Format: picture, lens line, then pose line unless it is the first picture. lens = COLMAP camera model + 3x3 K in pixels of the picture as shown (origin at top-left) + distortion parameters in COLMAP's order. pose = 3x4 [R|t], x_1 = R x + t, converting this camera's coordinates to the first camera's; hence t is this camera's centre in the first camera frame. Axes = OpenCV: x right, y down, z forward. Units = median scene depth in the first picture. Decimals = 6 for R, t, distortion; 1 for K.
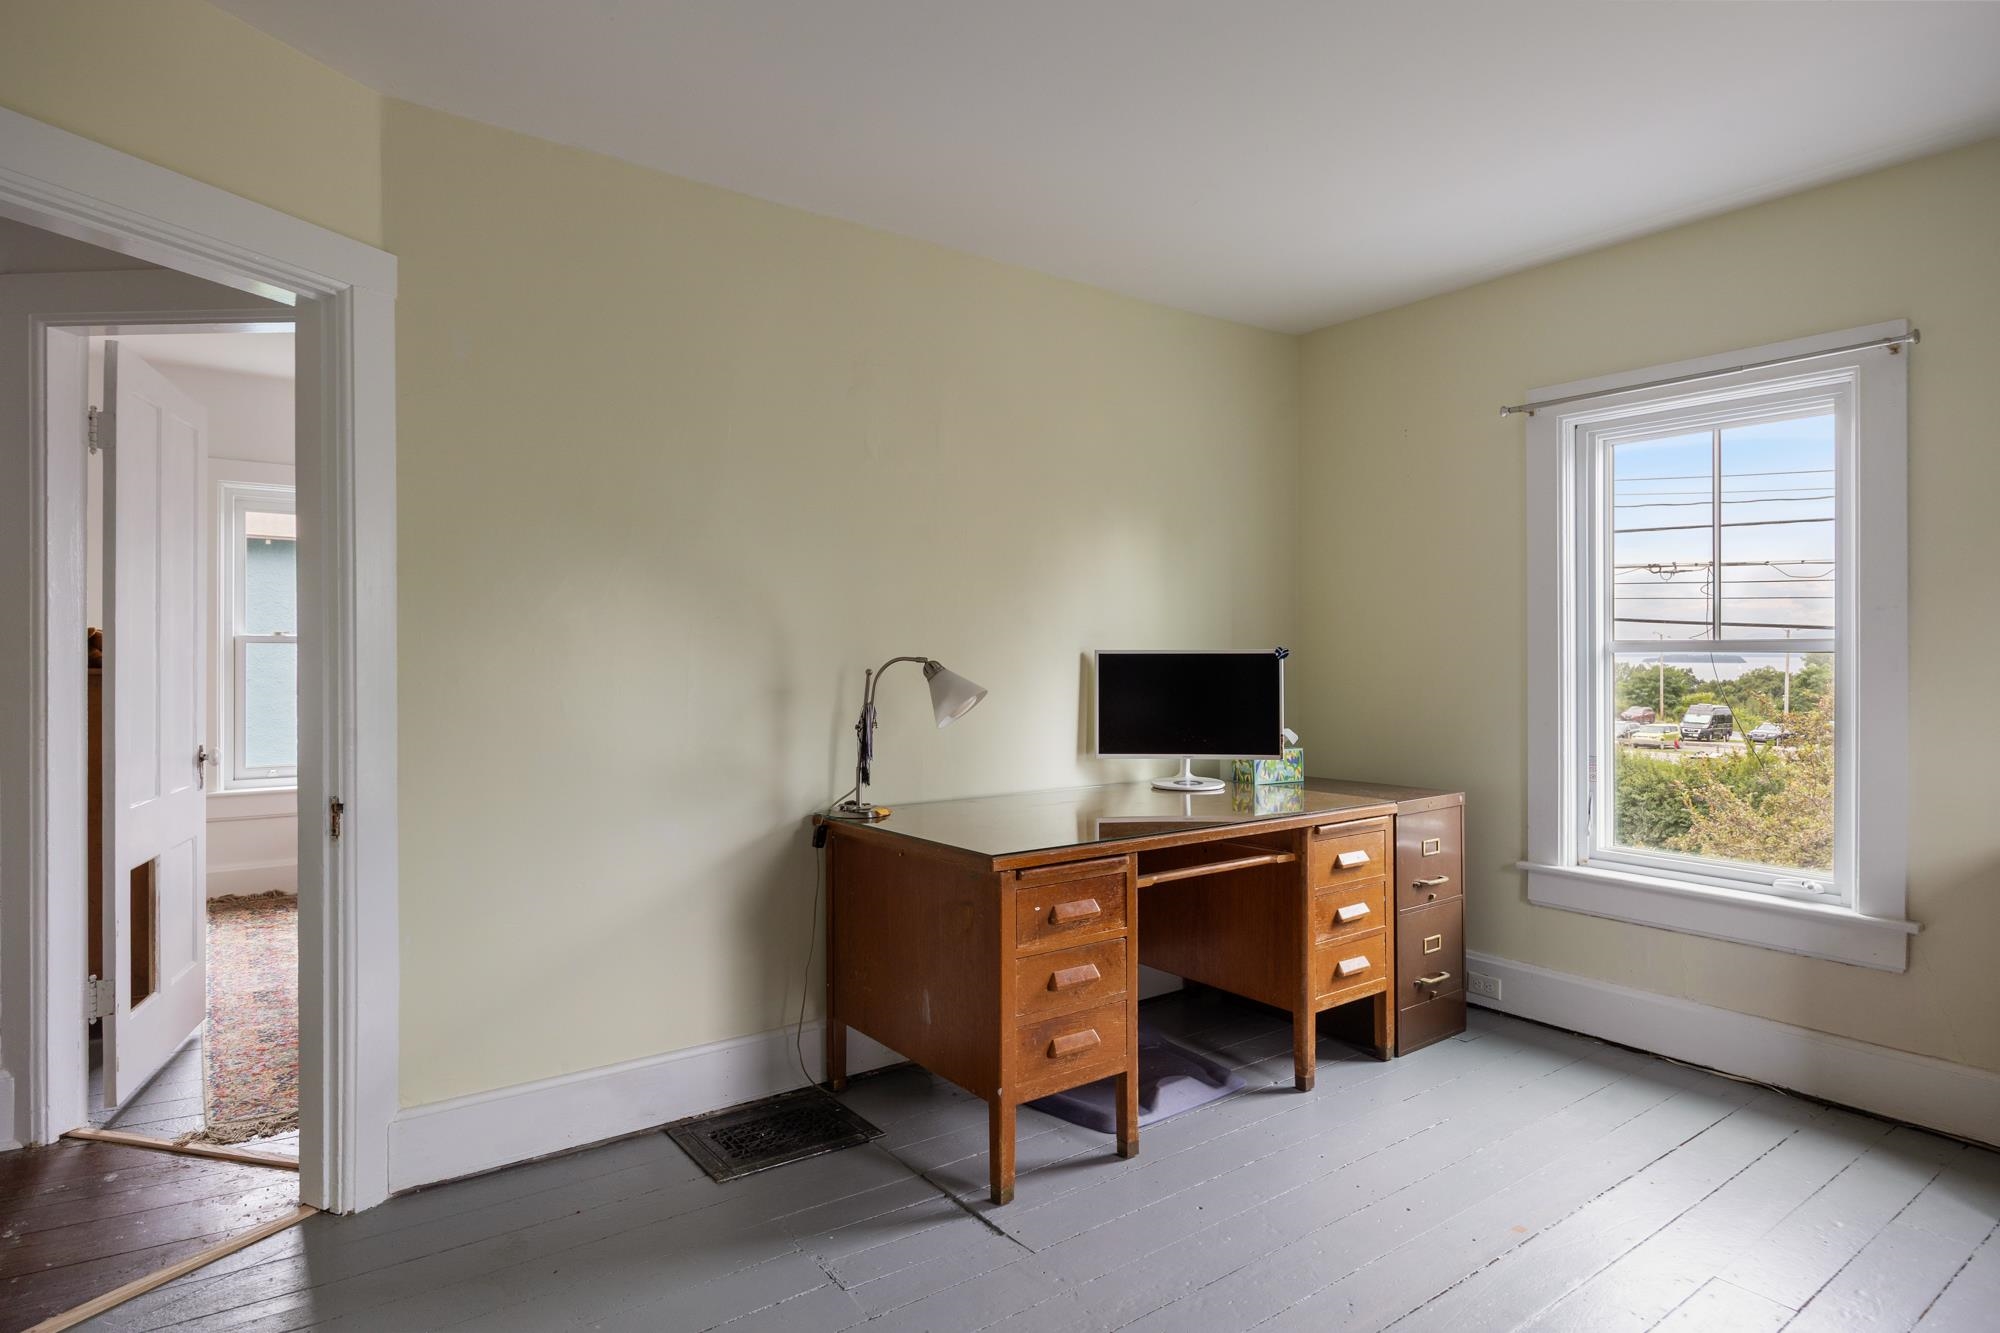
lens RADIAL K [[1110.8, 0, 997.0], [0, 1110.8, 660.1], [0, 0, 1]] dist [-0.000074, -0.000396]
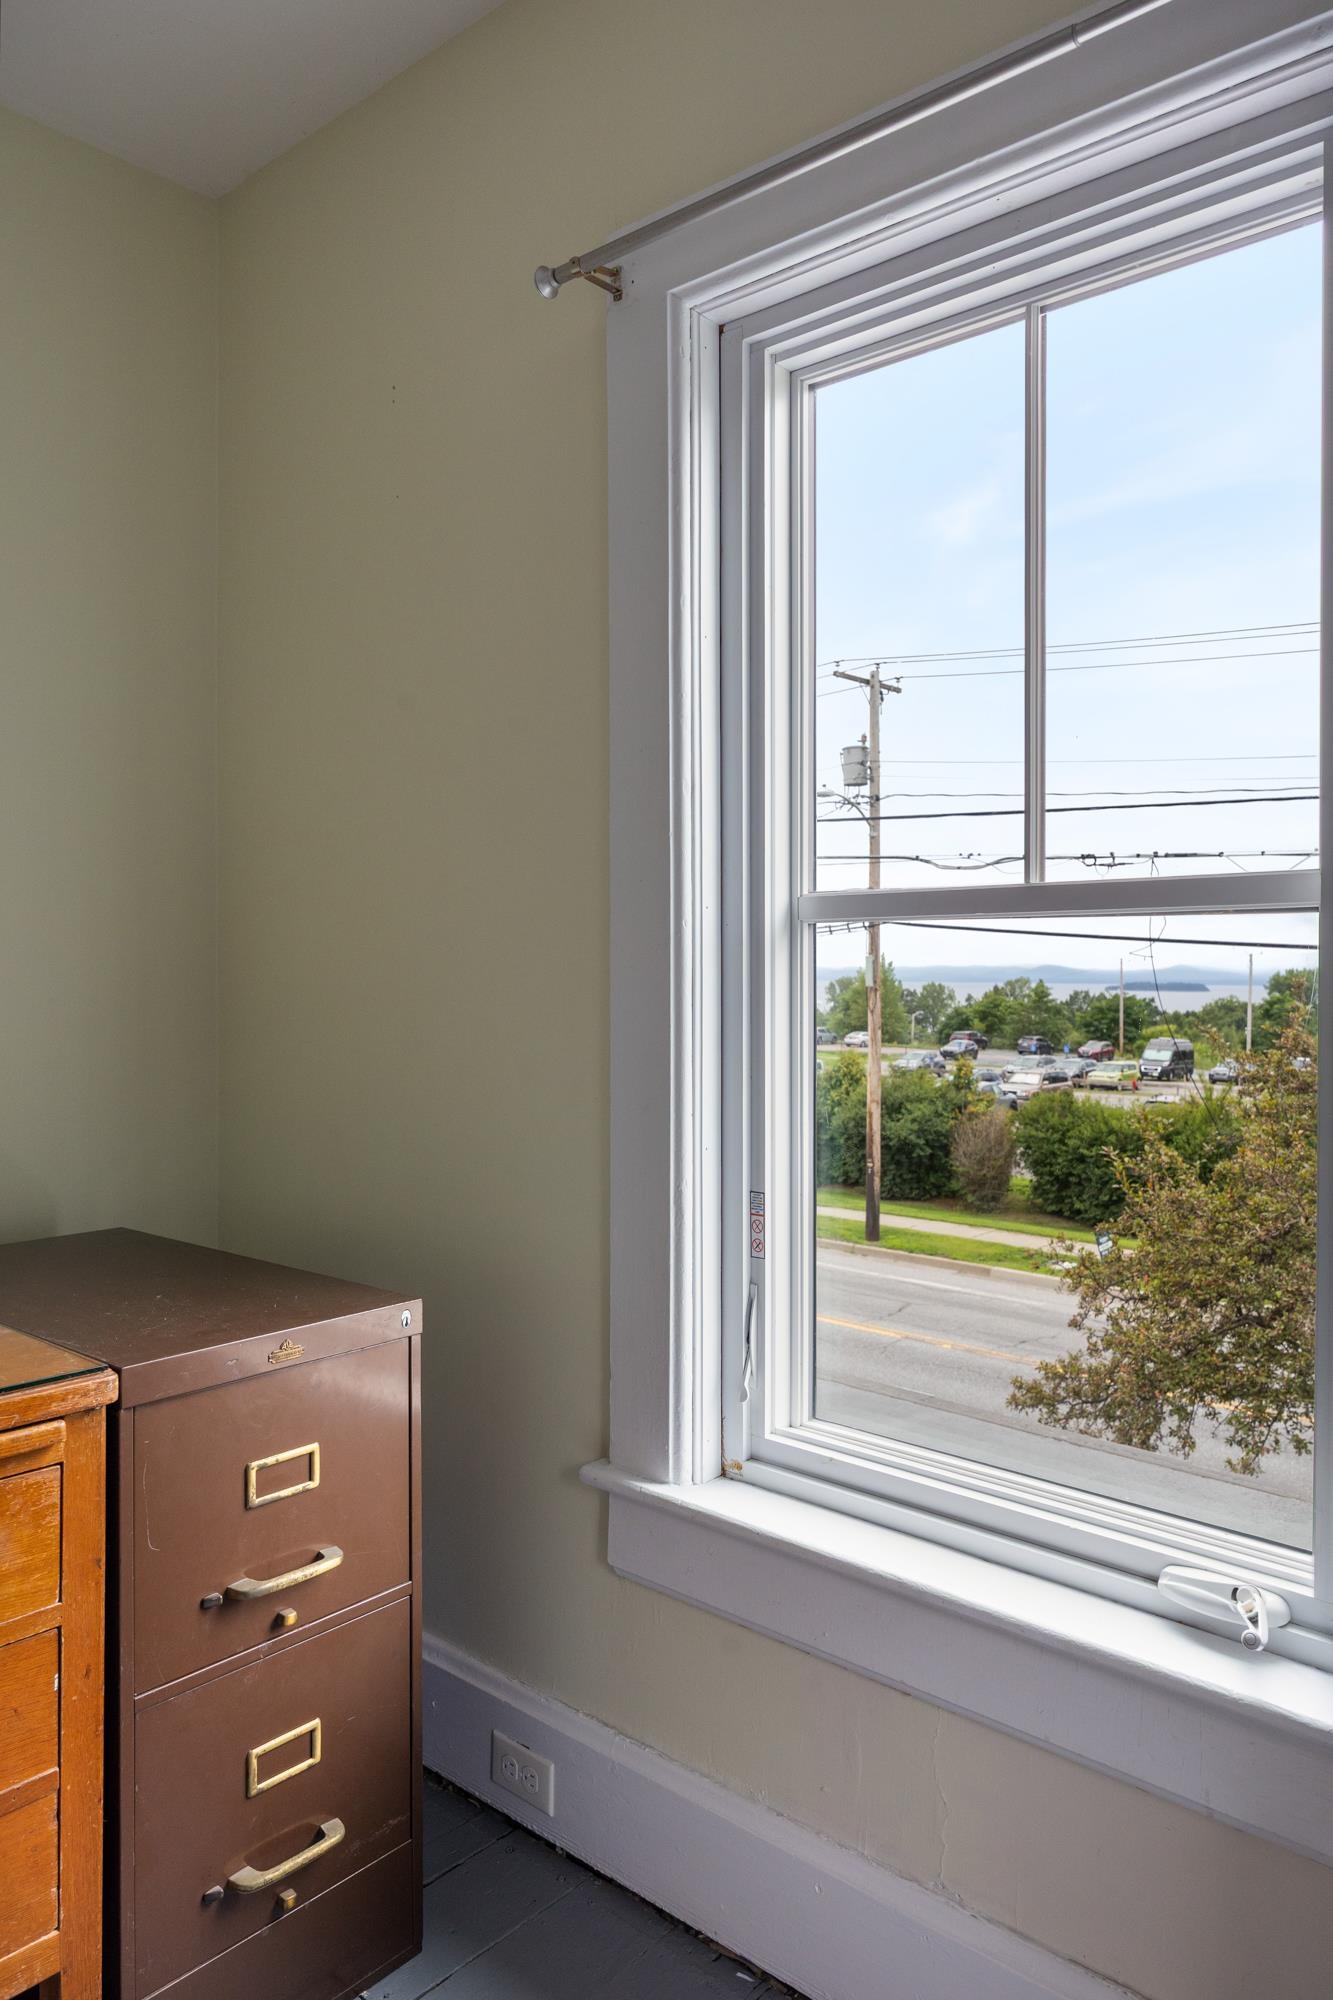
lens RADIAL K [[1371.5, 0, 662.2], [0, 1371.5, 985.5], [0, 0, 1]] dist [0.003741, -0.000171]
pose [[0.977341, 0.005972, 0.211588, 0.394498], [-0.006066, 0.999982, -0.000207, 0.014746], [-0.211585, -0.001081, 0.977359, 0.531198]]
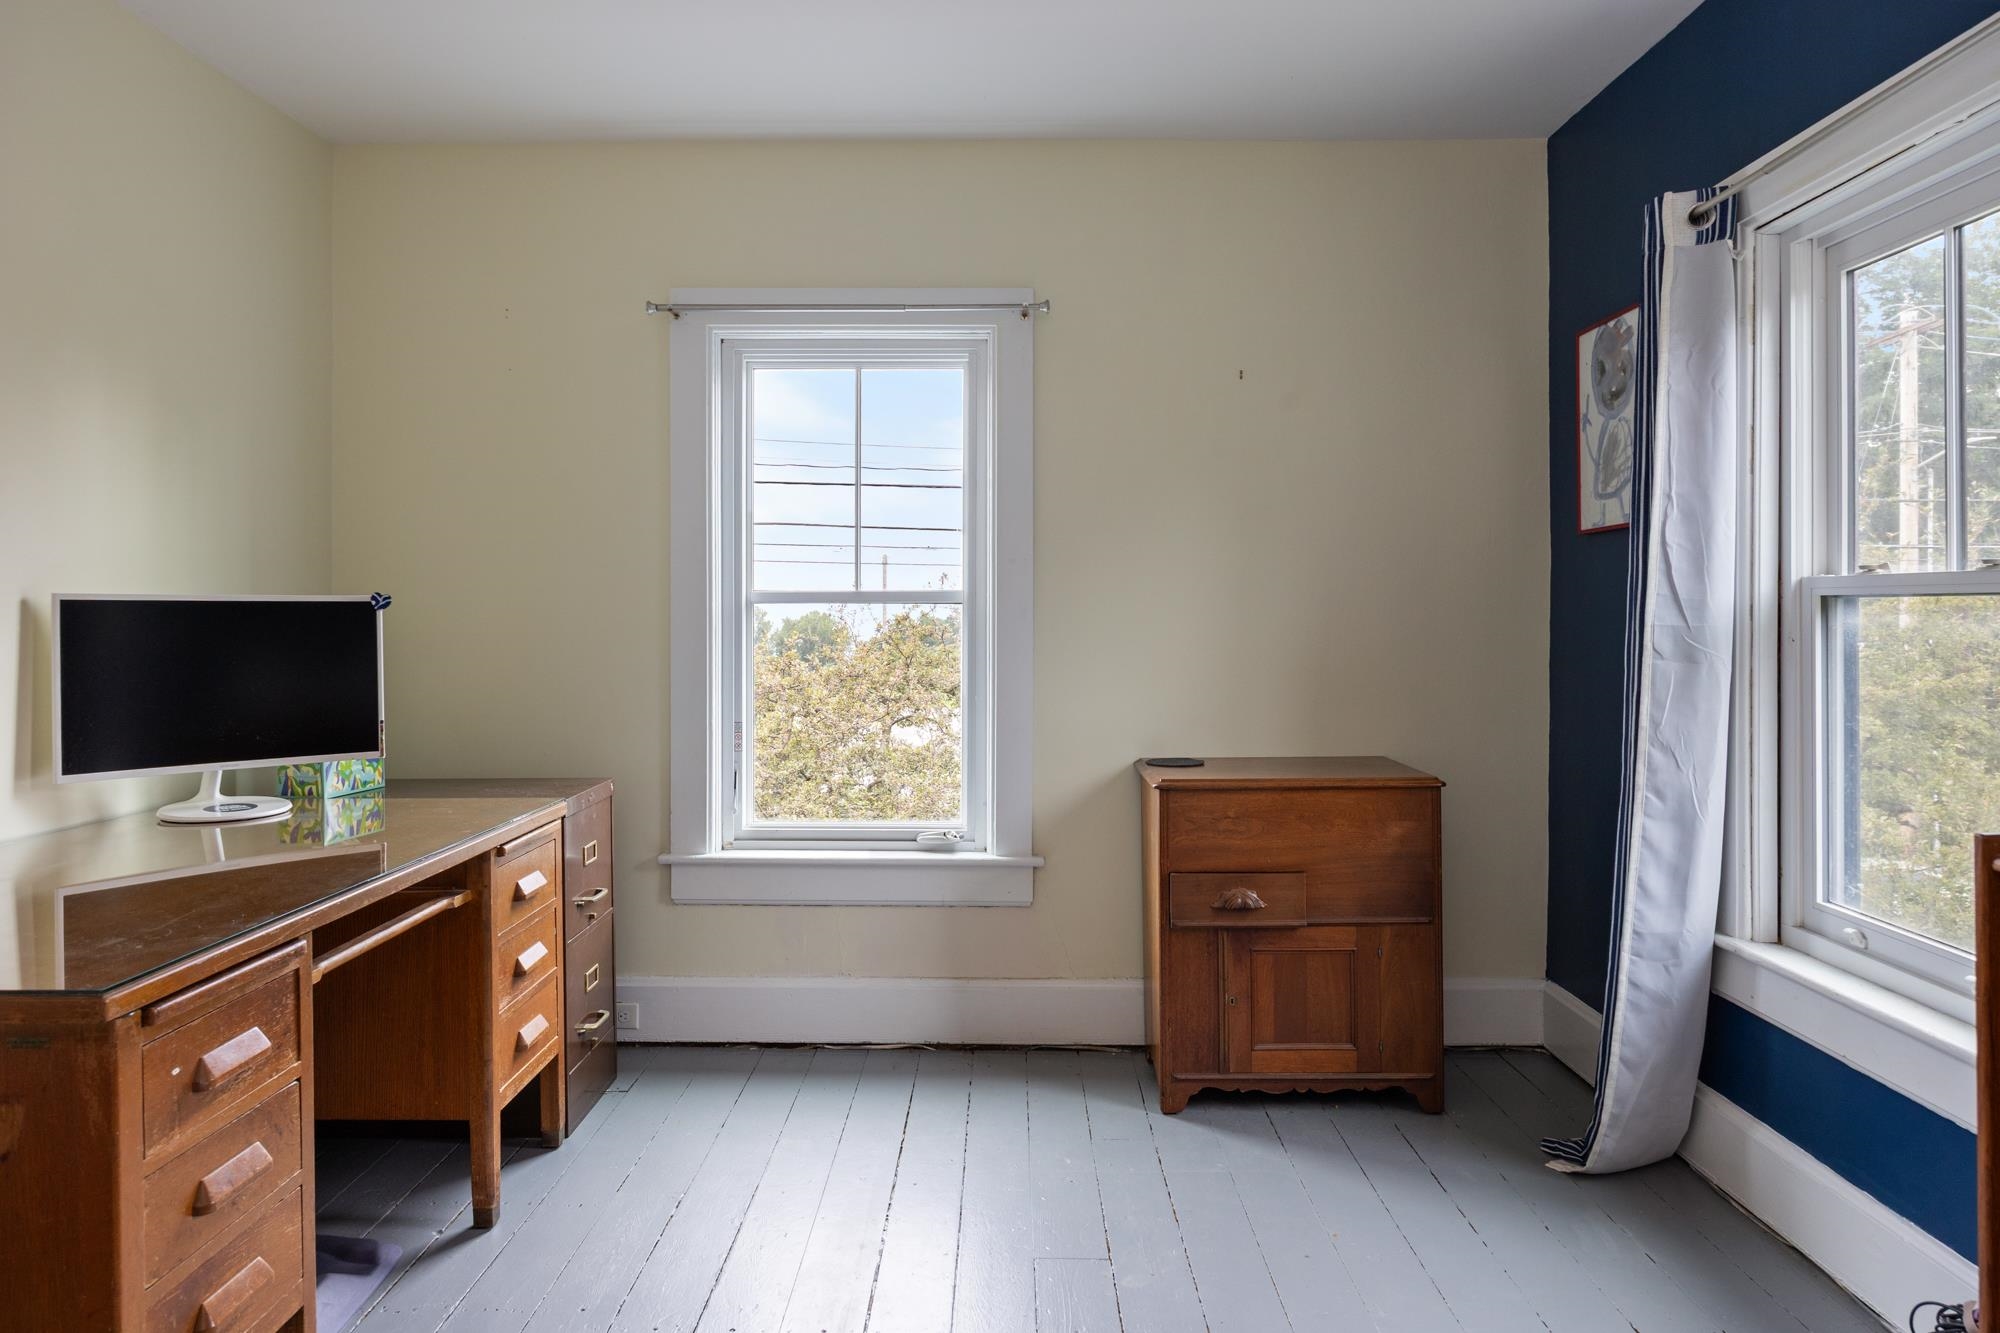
lens RADIAL K [[1308.9, 0, 995.8], [0, 1308.9, 627.2], [0, 0, 1]] dist [0.001953, 0.001859]
pose [[0.602414, -0.007771, 0.798146, -0.157959], [0.003875, 0.999969, 0.006812, 0.005578], [-0.798174, -0.001010, 0.602426, 0.214416]]
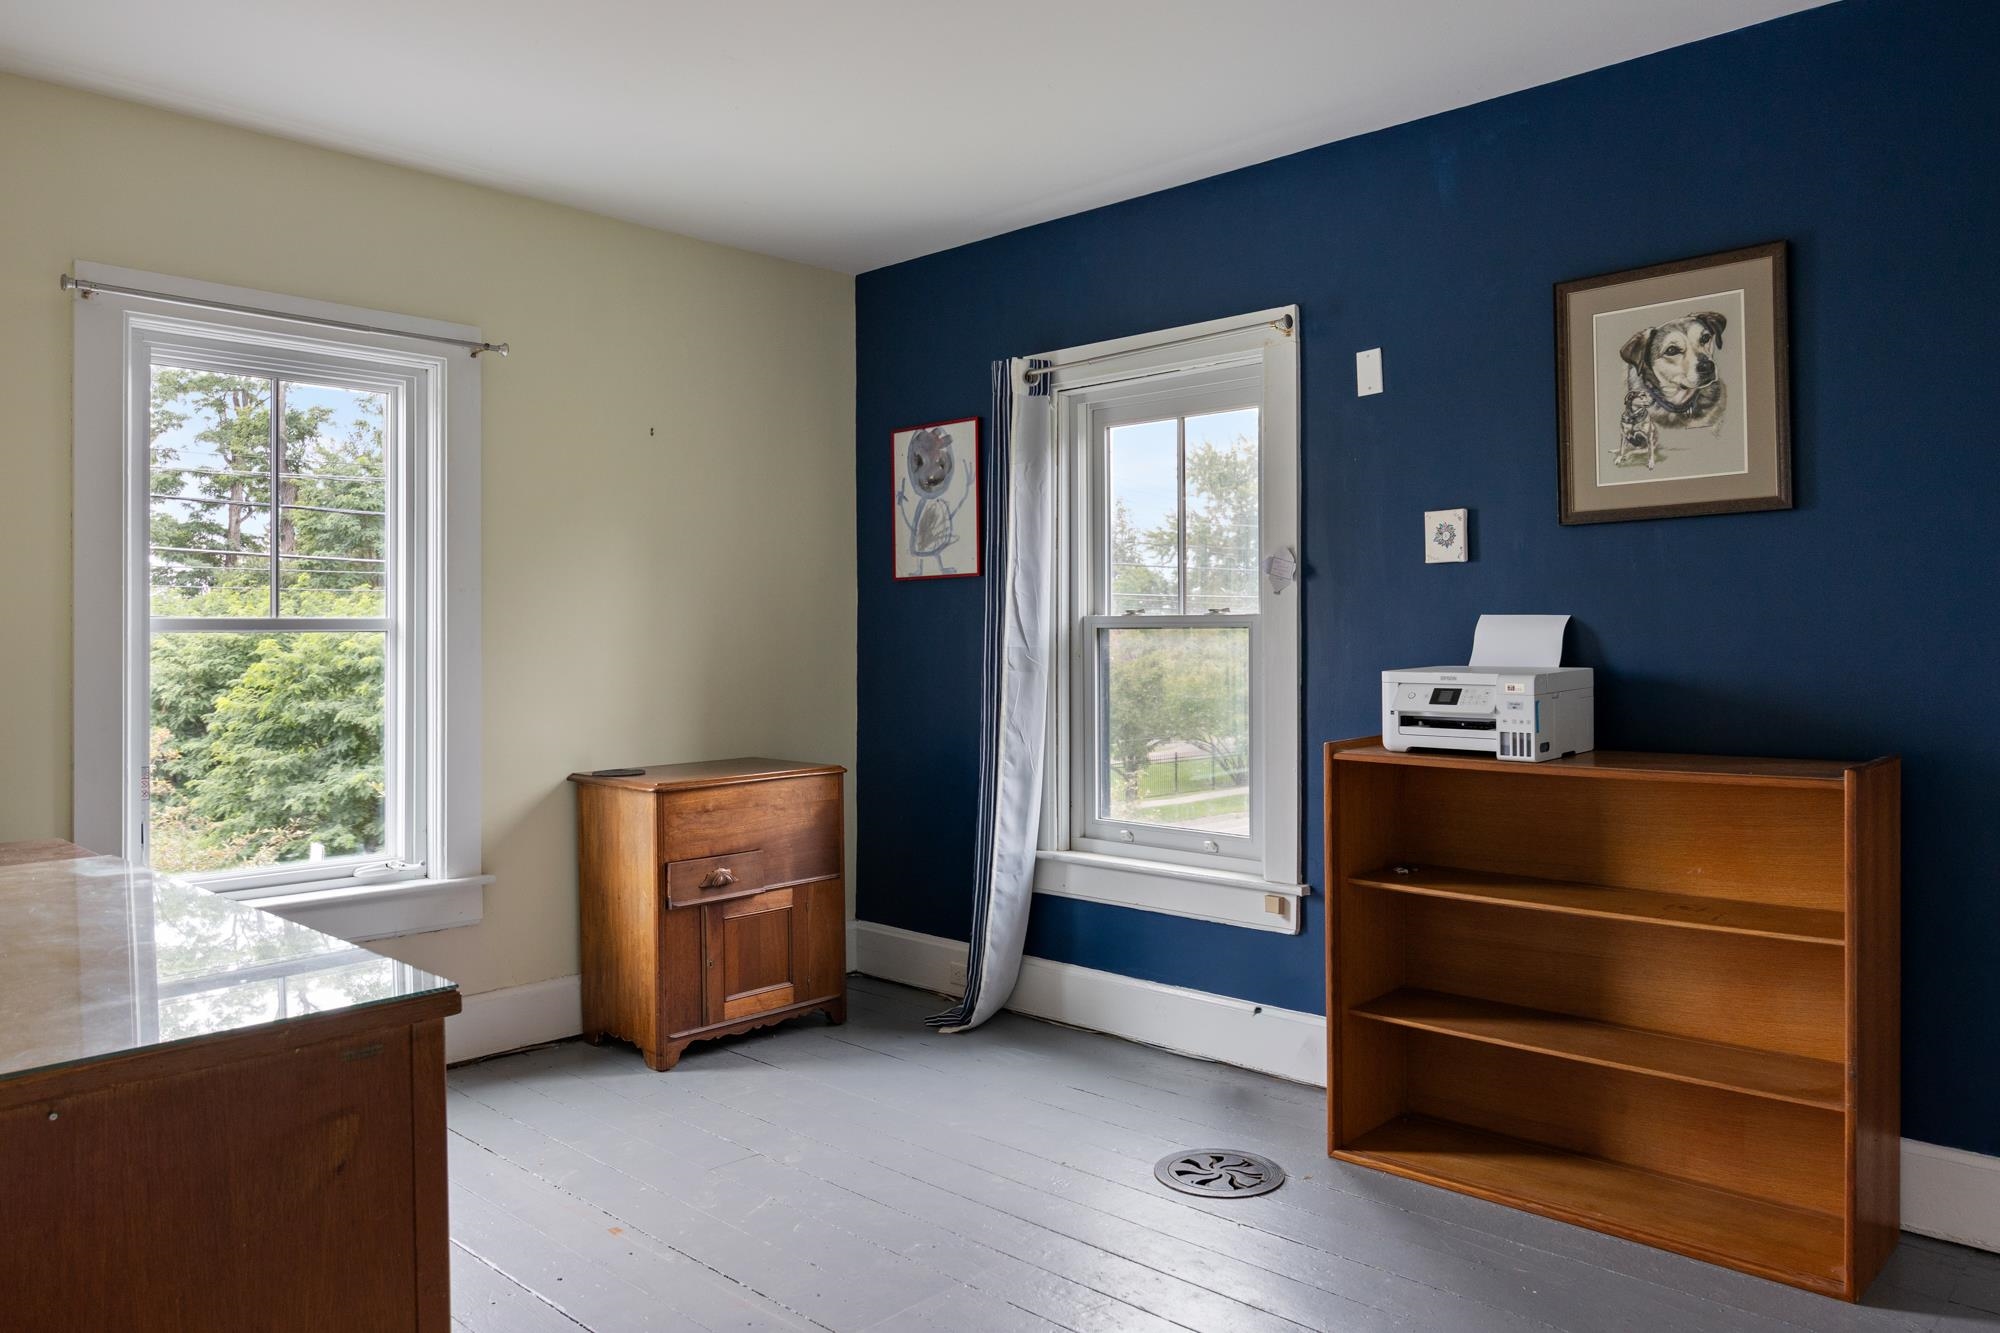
lens RADIAL K [[1411.9, 0, 1000.0], [0, 1411.9, 666.5], [0, 0, 1]] dist [0.002912, 0.000012]
pose [[-0.174601, -0.020126, 0.984434, -0.508065], [0.008477, 0.999723, 0.021942, 0.000985], [-0.984603, 0.012176, -0.174382, 0.575227]]
